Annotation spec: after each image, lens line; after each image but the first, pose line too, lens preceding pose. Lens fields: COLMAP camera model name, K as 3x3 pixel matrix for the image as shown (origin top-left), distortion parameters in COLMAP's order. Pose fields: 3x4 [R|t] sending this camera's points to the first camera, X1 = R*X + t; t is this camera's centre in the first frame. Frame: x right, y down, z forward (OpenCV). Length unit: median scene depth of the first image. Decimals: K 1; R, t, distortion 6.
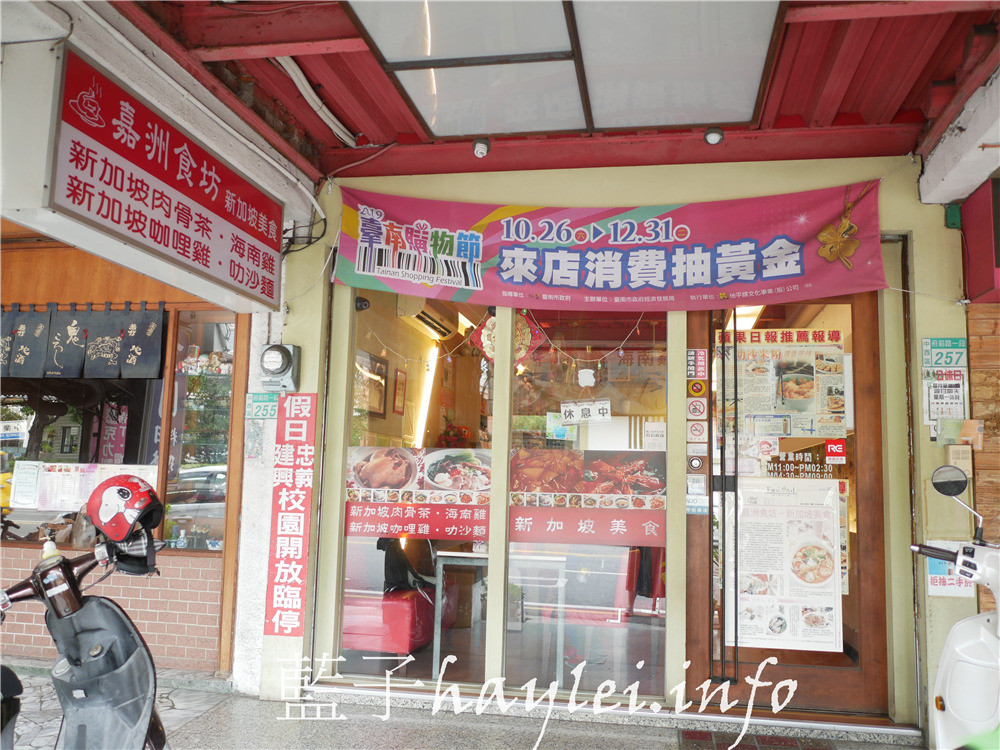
lens RADIAL K [[868.0, 0, 499.6], [0, 868.0, 375.7], [0, 0, 1]] dist [-0.031145, 0.046067]
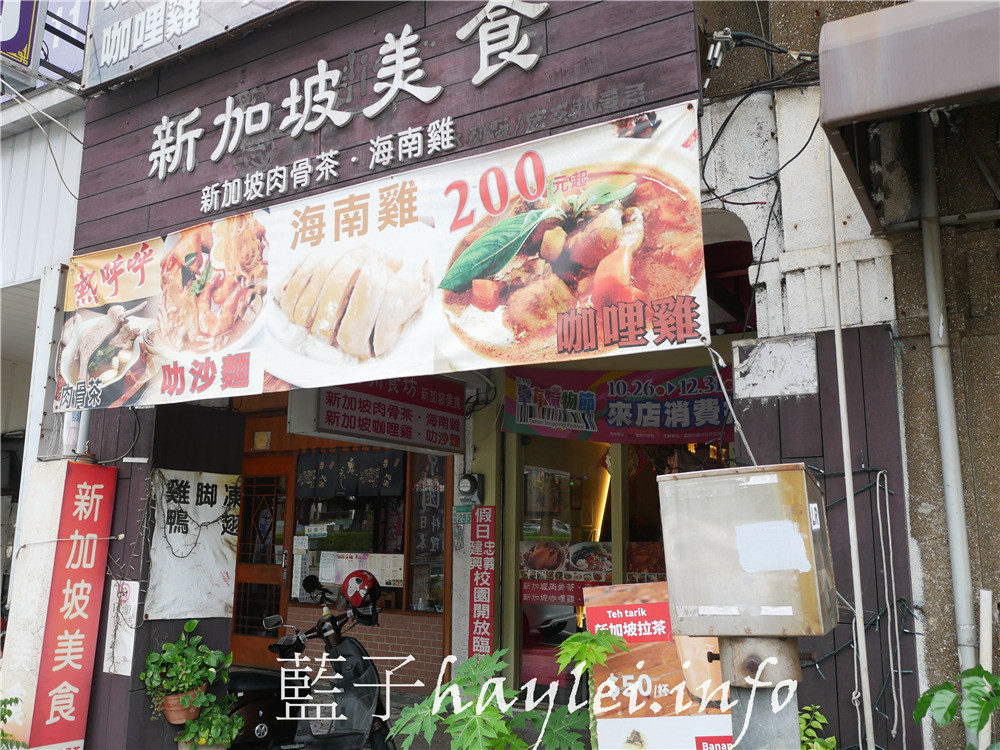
lens RADIAL K [[868.0, 0, 501.1], [0, 868.0, 374.2], [0, 0, 1]] dist [-0.031145, 0.046067]
pose [[0.943194, -0.076174, -0.323394, 0.302206], [0.053485, 0.995479, -0.078488, -0.088568], [0.327910, 0.056732, 0.943004, -0.419445]]
